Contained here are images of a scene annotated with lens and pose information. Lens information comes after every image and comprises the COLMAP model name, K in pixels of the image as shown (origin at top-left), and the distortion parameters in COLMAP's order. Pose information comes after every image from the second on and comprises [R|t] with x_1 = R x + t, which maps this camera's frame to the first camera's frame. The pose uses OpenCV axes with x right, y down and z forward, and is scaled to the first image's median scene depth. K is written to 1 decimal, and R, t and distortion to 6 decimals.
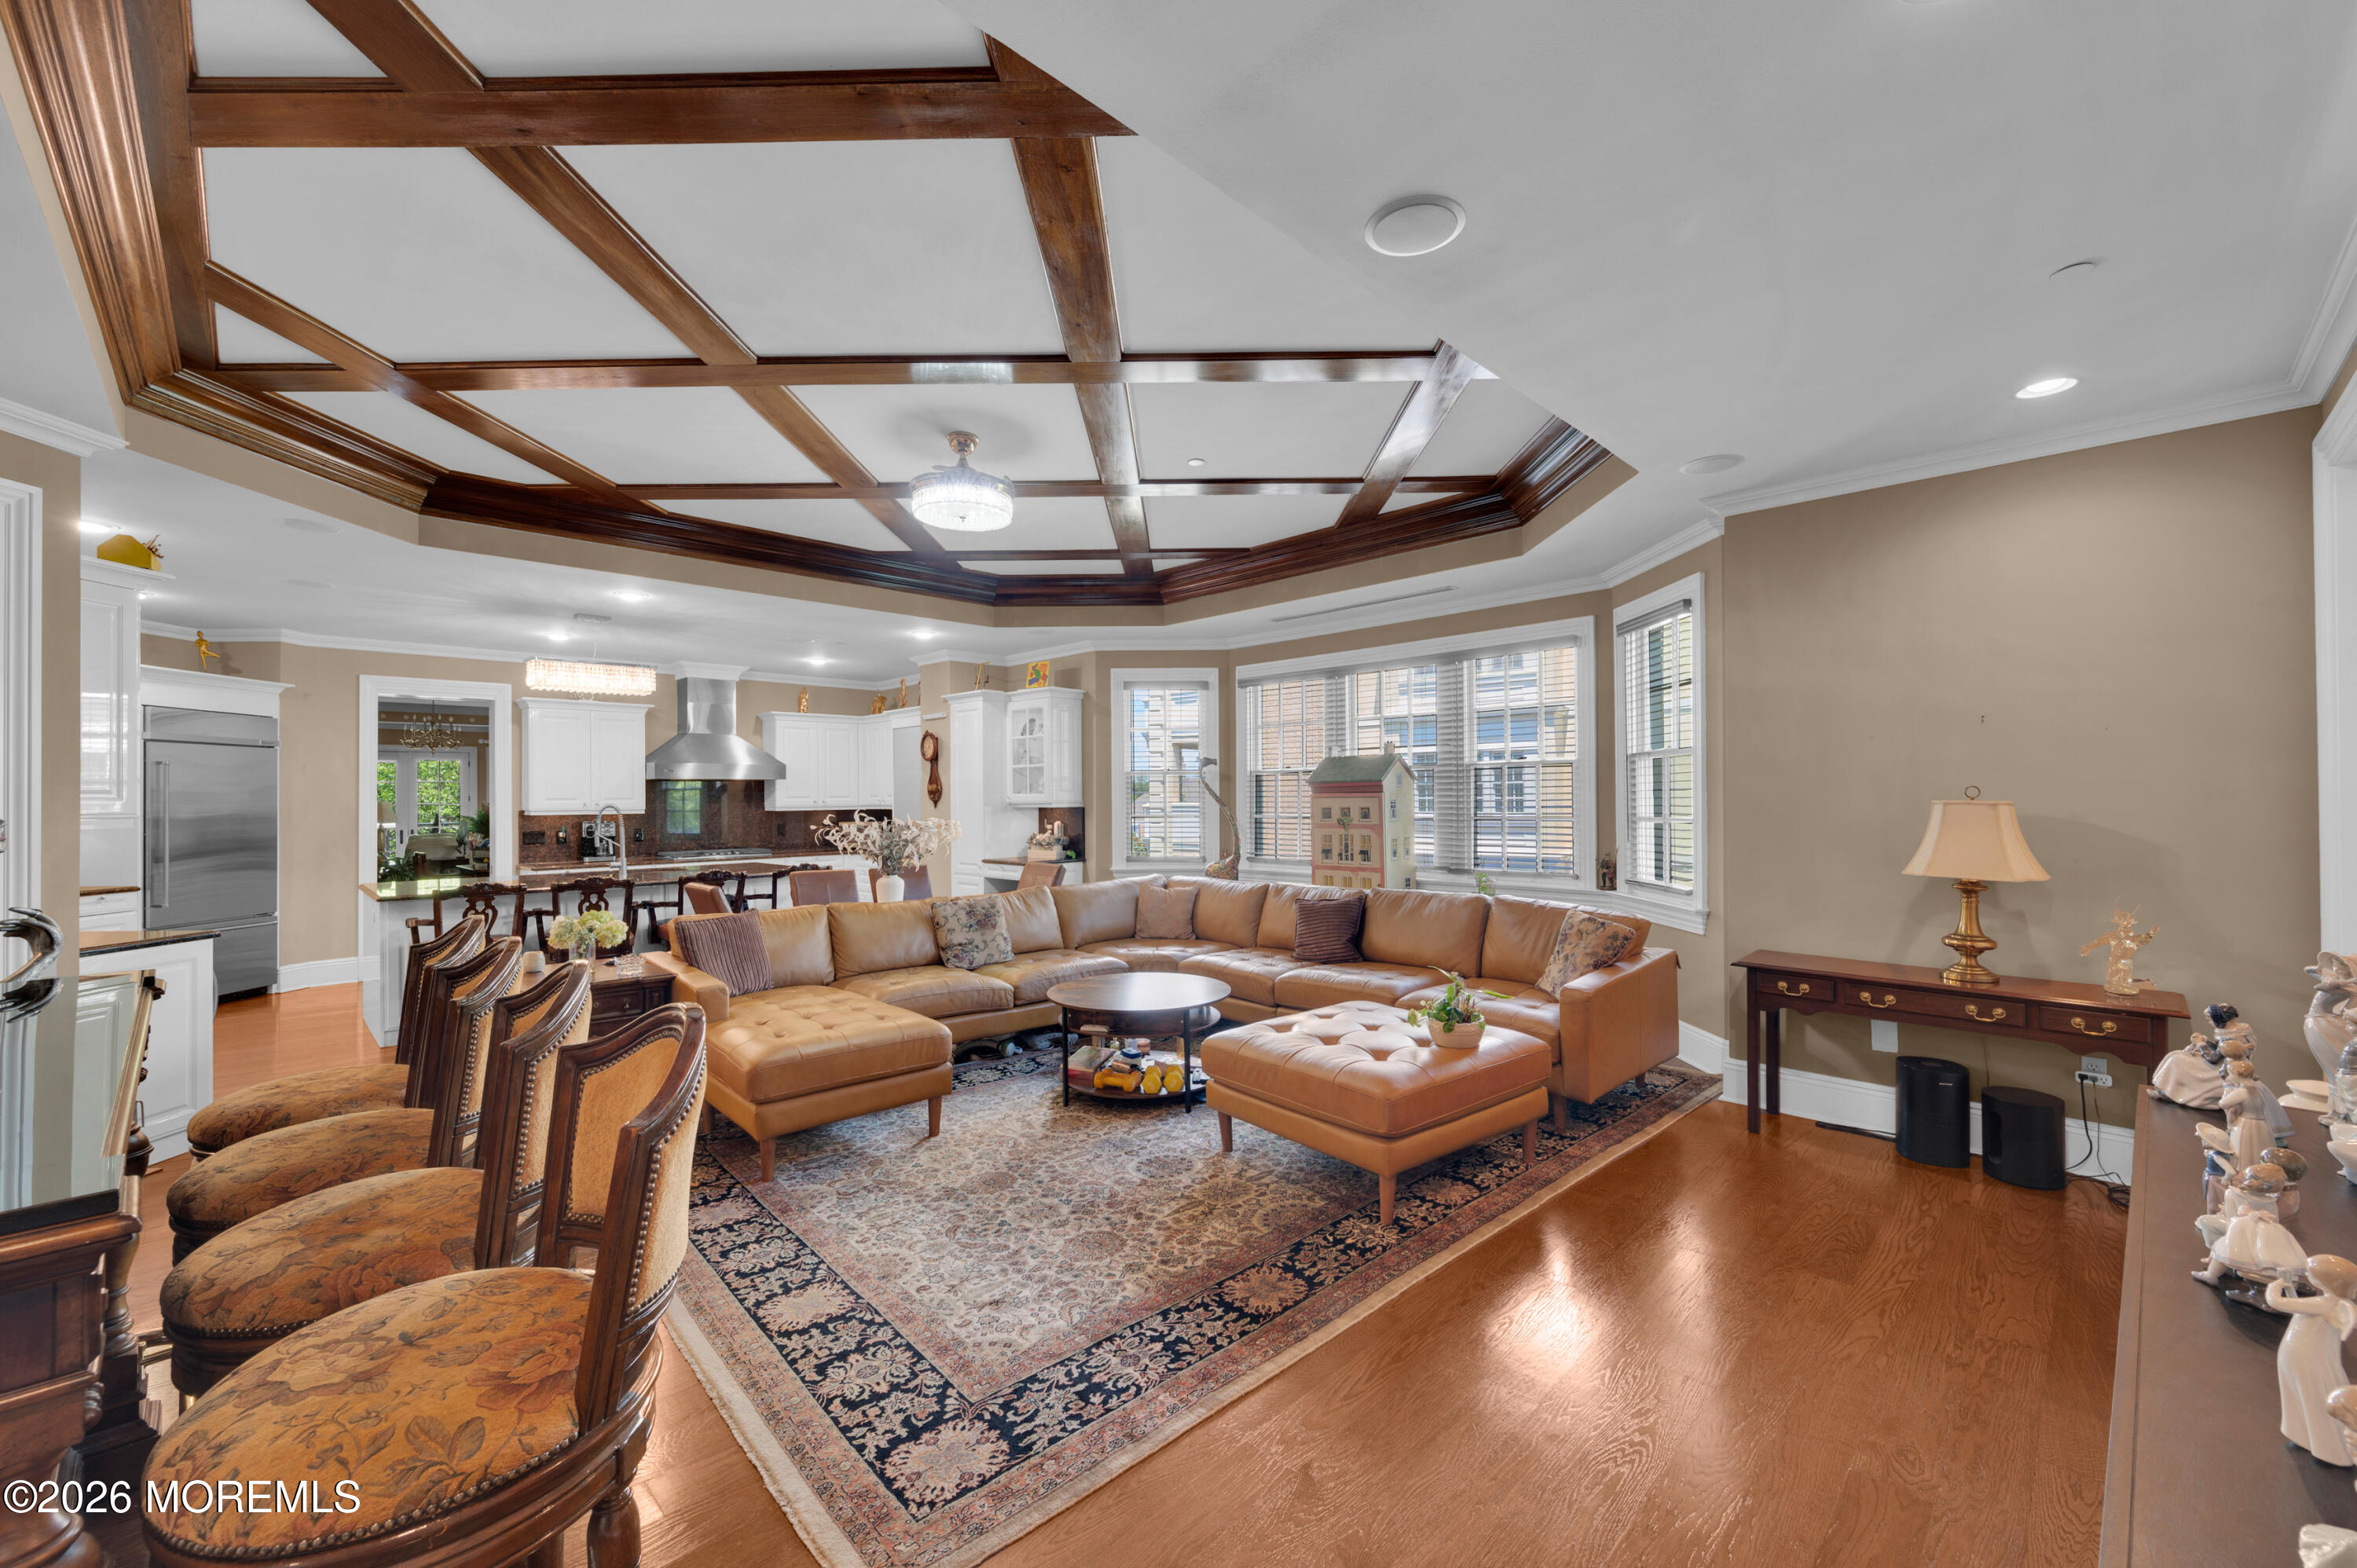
lens RADIAL K [[945.1, 0, 1180.9], [0, 945.1, 785.4], [0, 0, 1]] dist [-0.000640, -0.000141]
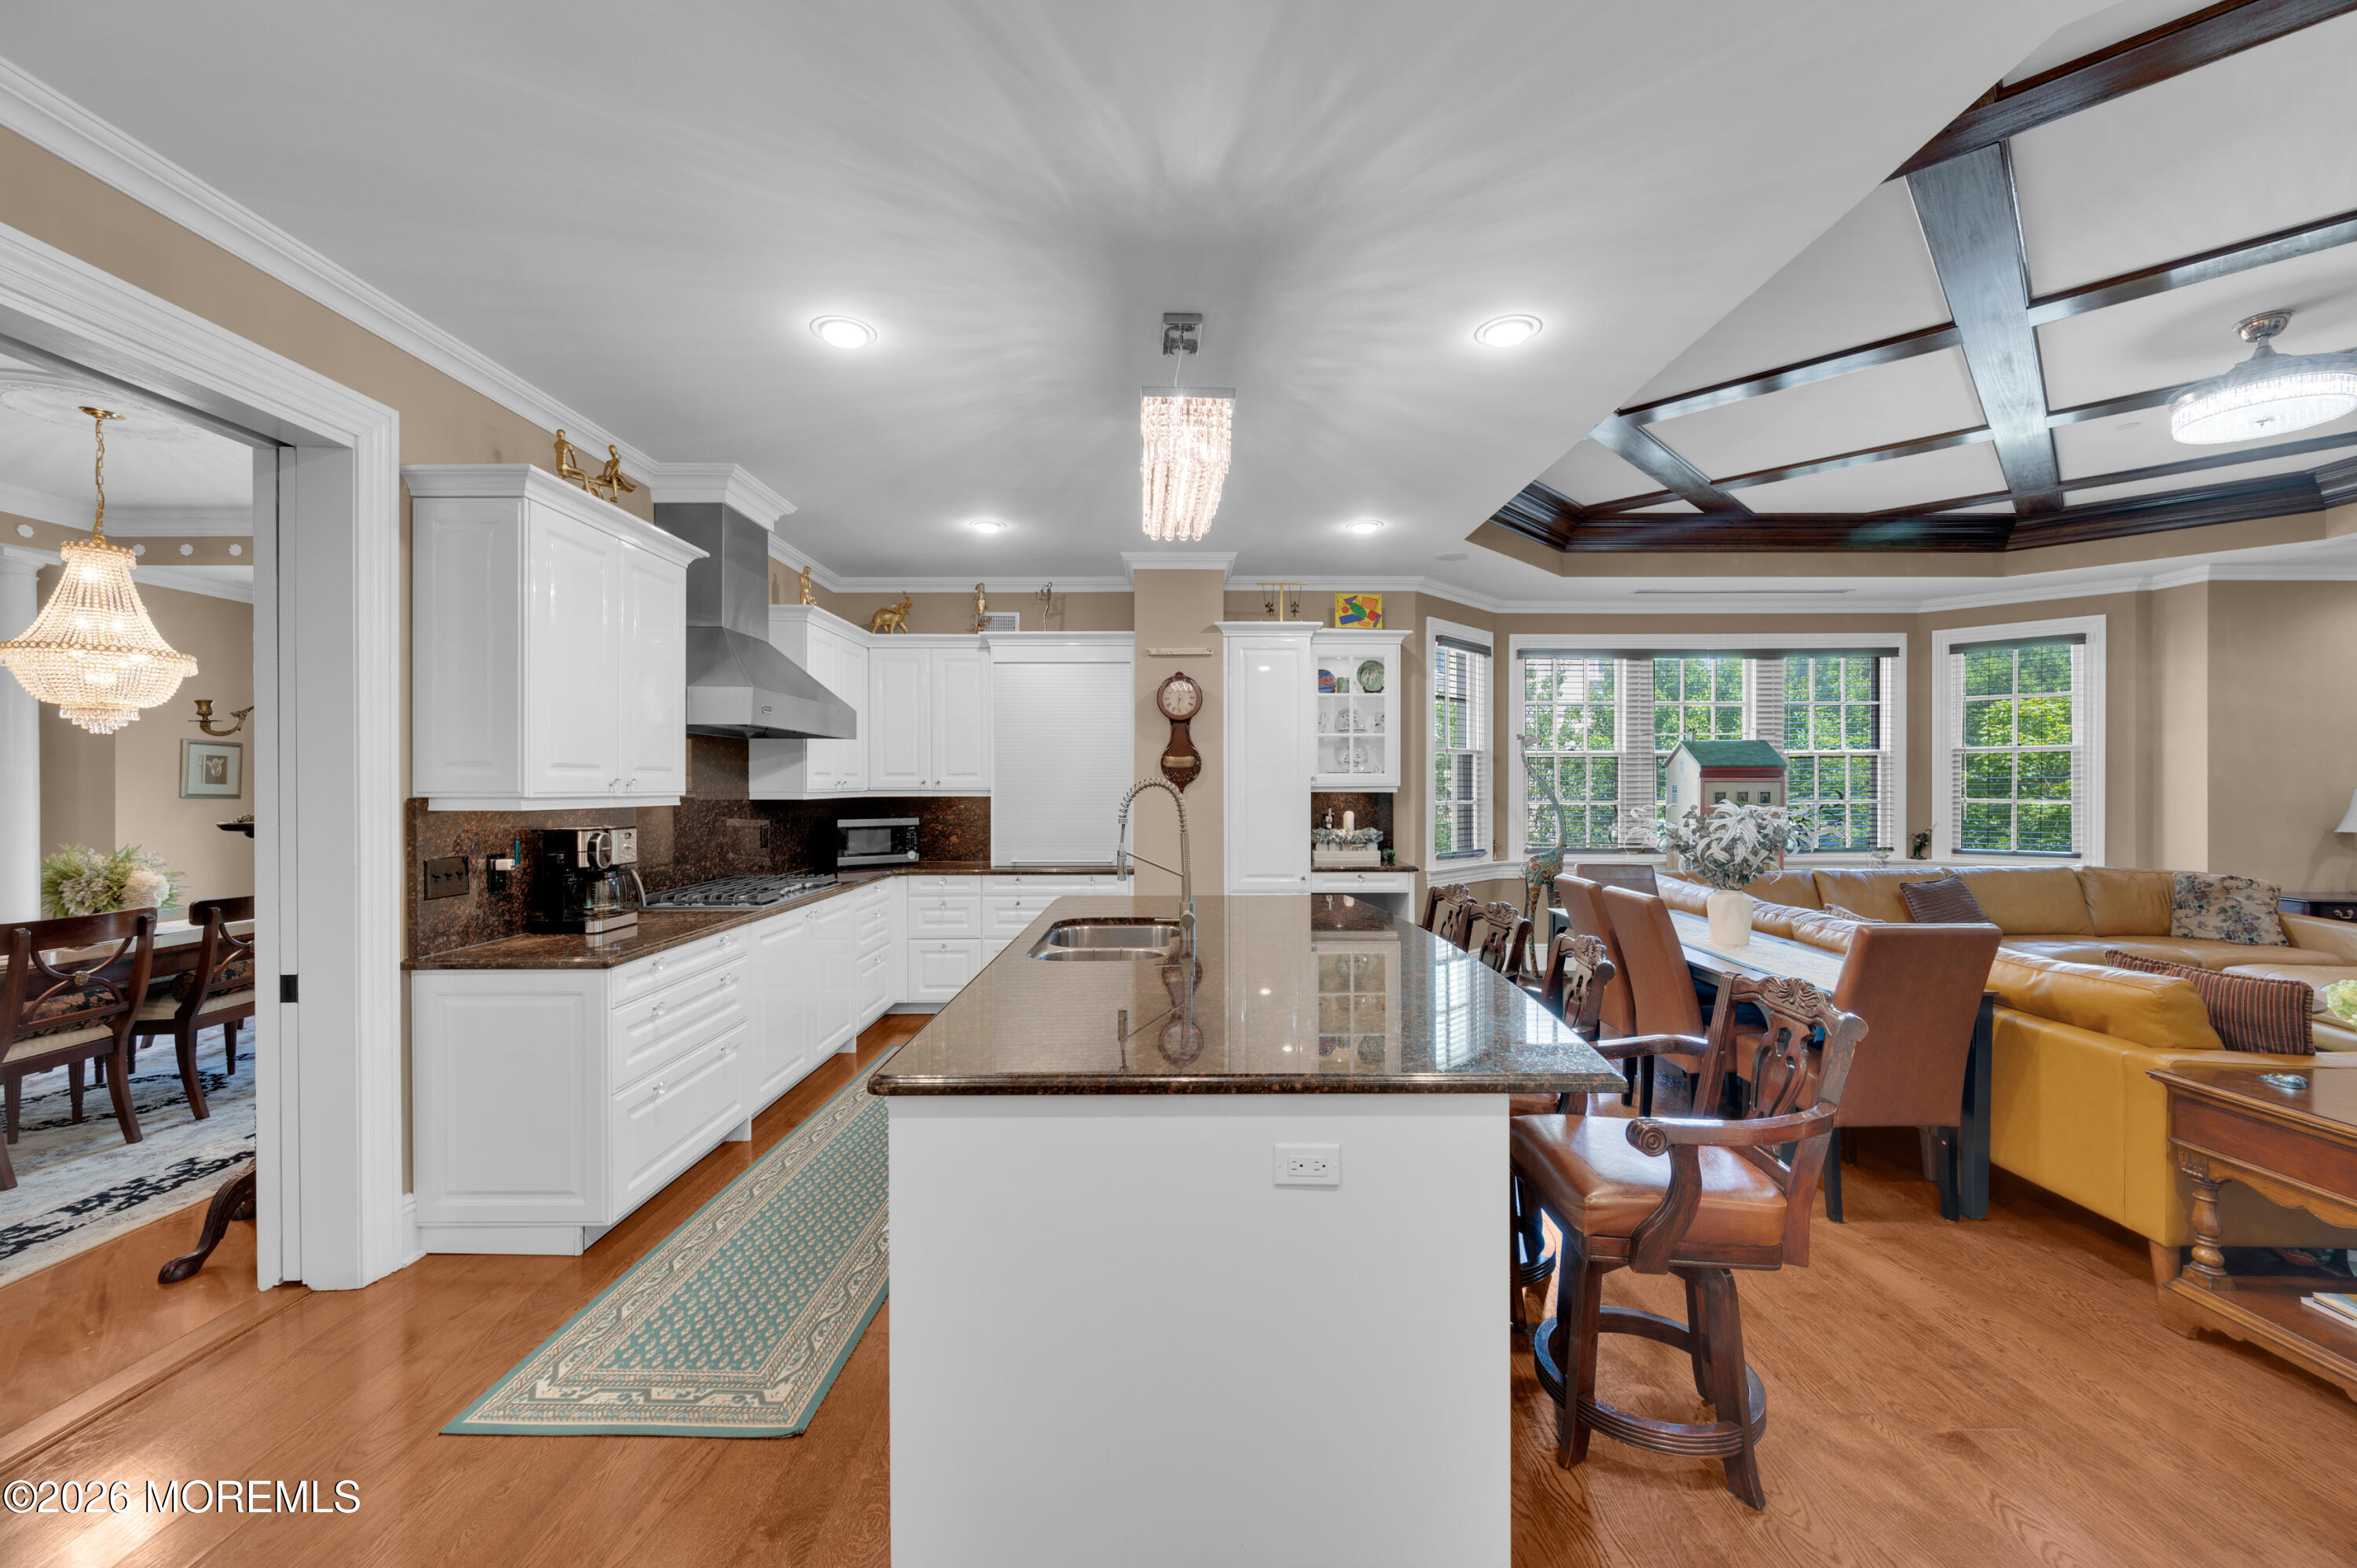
lens RADIAL K [[933.1, 0, 1177.4], [0, 933.1, 786.9], [0, 0, 1]] dist [-0.001404, -0.000097]
pose [[0.697345, 0.006604, 0.716705, -0.886607], [-0.014563, 0.999882, 0.004956, 0.020305], [-0.716587, -0.013893, 0.697359, 0.688367]]
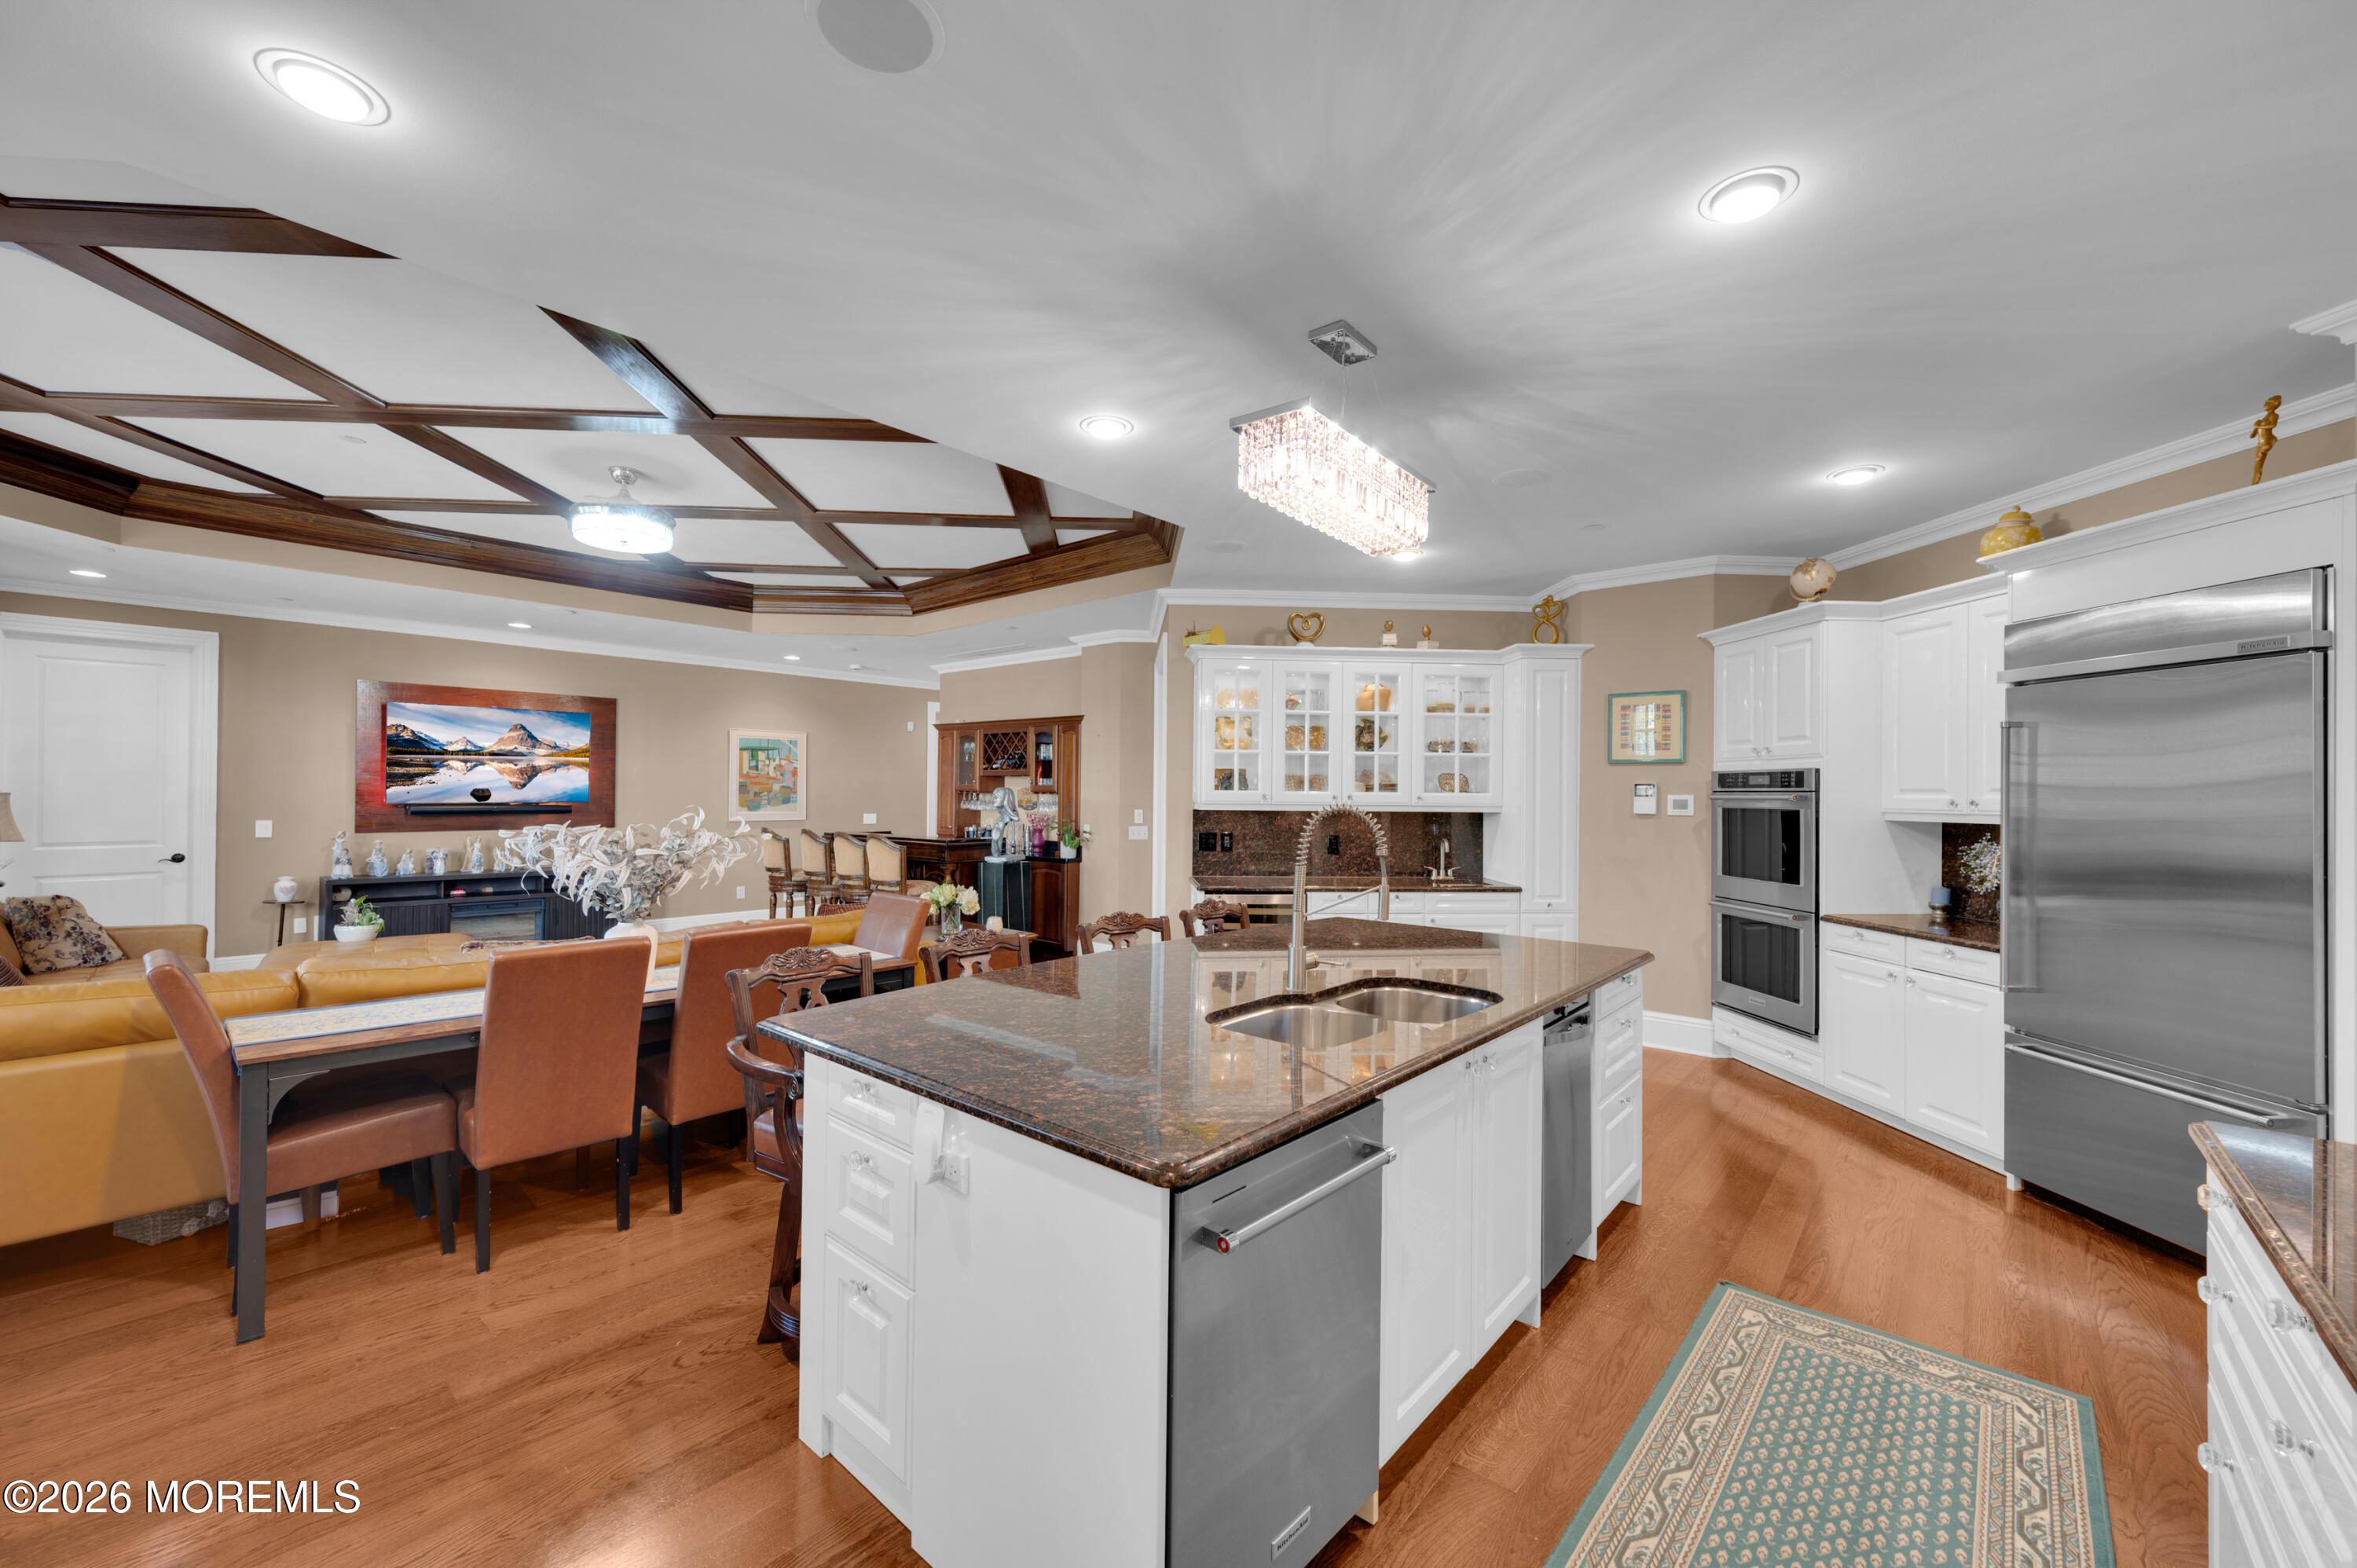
lens RADIAL K [[919.2, 0, 1176.0], [0, 919.2, 787.8], [0, 0, 1]] dist [-0.000318, -0.000053]
pose [[-0.996988, -0.000539, -0.077558, -0.501896], [0.000891, 0.999830, -0.018398, 0.018731], [0.077555, -0.018411, -0.996818, 1.339842]]
